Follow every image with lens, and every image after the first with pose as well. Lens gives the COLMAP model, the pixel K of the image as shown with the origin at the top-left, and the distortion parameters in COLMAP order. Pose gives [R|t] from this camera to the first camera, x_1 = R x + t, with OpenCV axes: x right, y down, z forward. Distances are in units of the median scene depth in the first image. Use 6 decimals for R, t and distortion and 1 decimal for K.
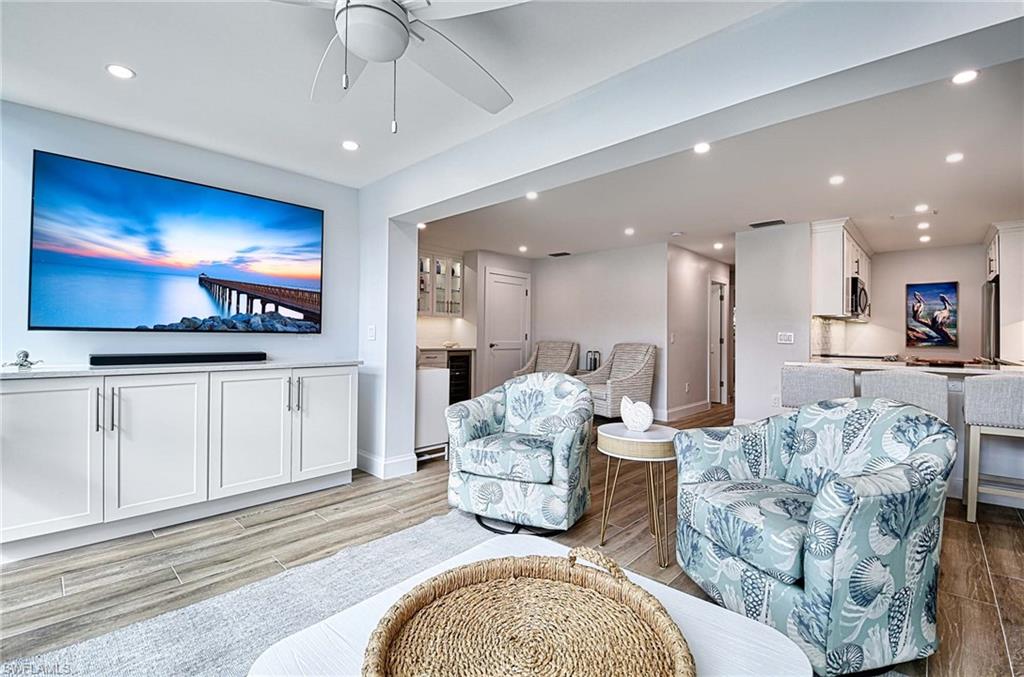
lens RADIAL K [[468.8, 0, 509.7], [0, 468.8, 328.4], [0, 0, 1]] dist [-0.023171, -0.002434]
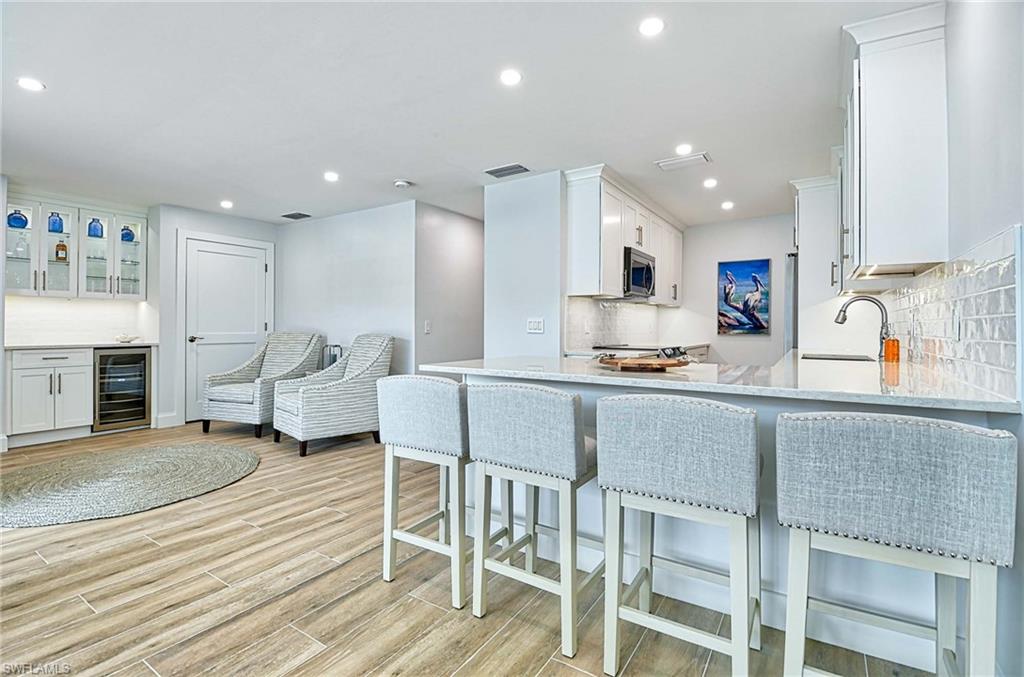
lens RADIAL K [[468.8, 0, 534.8], [0, 468.8, 325.7], [0, 0, 1]] dist [-0.023171, -0.002434]
pose [[0.981132, -0.007516, 0.193195, 0.358887], [0.003424, 0.999763, 0.021508, 0.002951], [-0.193311, -0.020441, 0.980925, 0.207991]]
